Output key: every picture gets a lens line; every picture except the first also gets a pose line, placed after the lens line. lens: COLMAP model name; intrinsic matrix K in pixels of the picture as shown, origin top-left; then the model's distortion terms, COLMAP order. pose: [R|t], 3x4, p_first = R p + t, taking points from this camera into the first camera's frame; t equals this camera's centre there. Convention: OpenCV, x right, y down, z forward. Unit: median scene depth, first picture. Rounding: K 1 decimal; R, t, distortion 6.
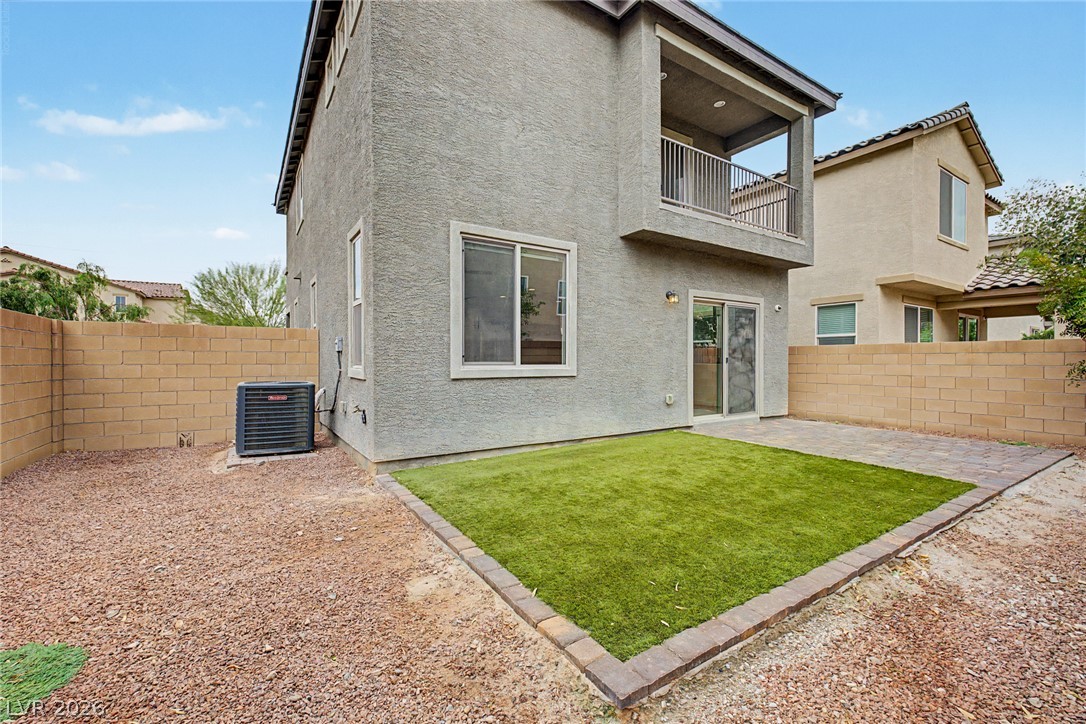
lens RADIAL K [[461.3, 0, 544.9], [0, 461.3, 357.0], [0, 0, 1]] dist [0.004804, 0.000139]
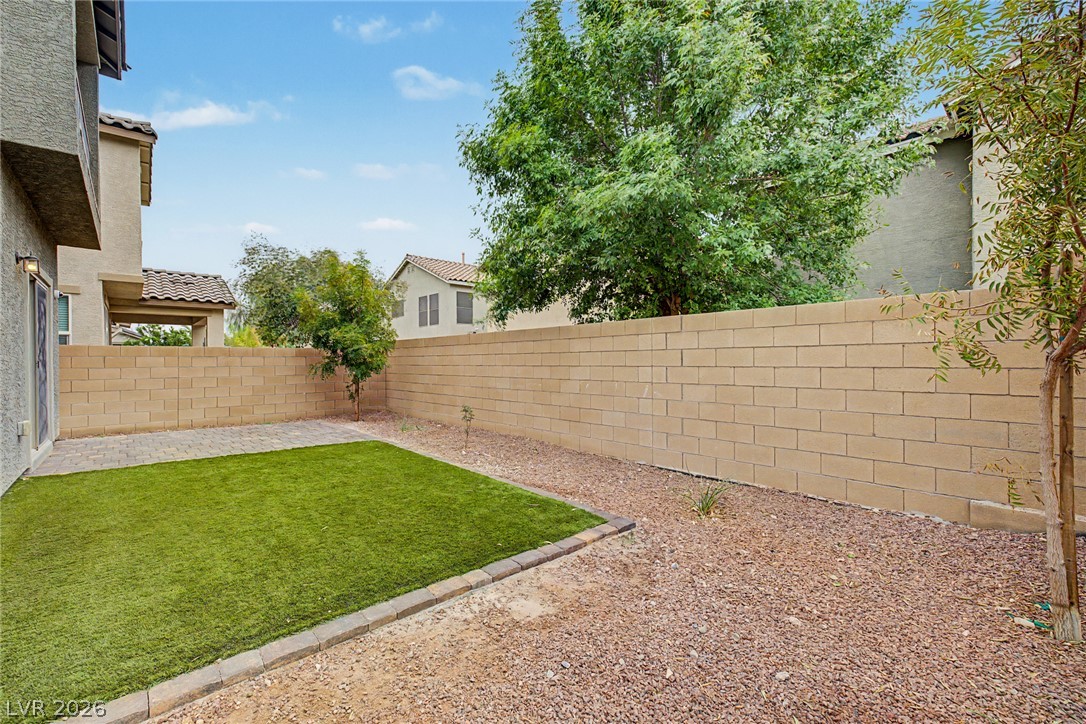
lens RADIAL K [[459.9, 0, 540.7], [0, 459.9, 362.3], [0, 0, 1]] dist [0.004588, 0.000348]
pose [[-0.148959, -0.006736, 0.988821, -0.383138], [0.000203, 0.999977, 0.006842, -0.001172], [-0.988843, 0.001220, -0.148954, 0.362091]]
